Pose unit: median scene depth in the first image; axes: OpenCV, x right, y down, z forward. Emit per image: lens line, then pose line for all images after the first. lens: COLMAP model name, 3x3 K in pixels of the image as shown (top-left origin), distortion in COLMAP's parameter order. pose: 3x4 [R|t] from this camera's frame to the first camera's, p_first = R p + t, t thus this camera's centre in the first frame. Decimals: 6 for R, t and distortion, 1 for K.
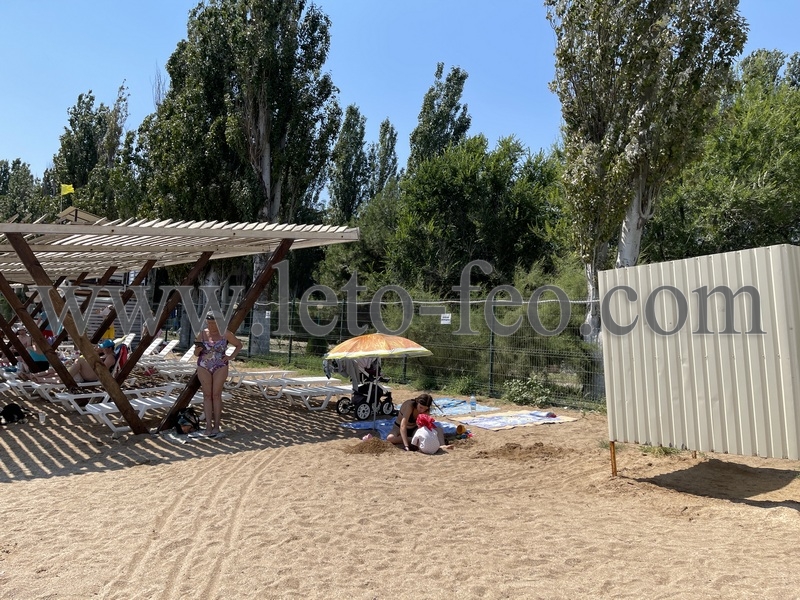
lens RADIAL K [[605.4, 0, 400.0], [0, 605.4, 300.0], [0, 0, 1]] dist [0.057405, -0.083276]
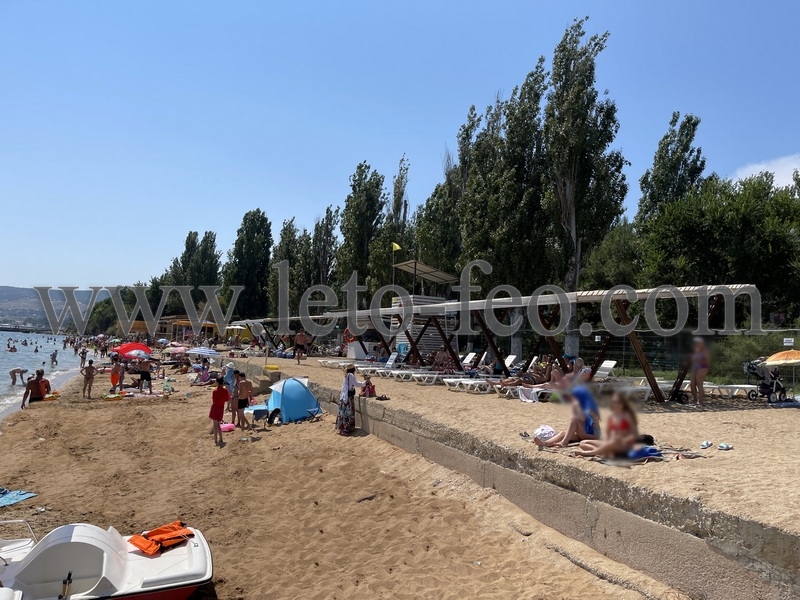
lens RADIAL K [[602.7, 0, 399.3], [0, 602.7, 308.4], [0, 0, 1]] dist [0.065952, -0.102517]
pose [[0.965981, -0.012638, -0.258305, -0.141940], [0.005932, 0.999625, -0.026725, -0.005256], [0.258546, 0.024284, 0.965694, -0.204387]]
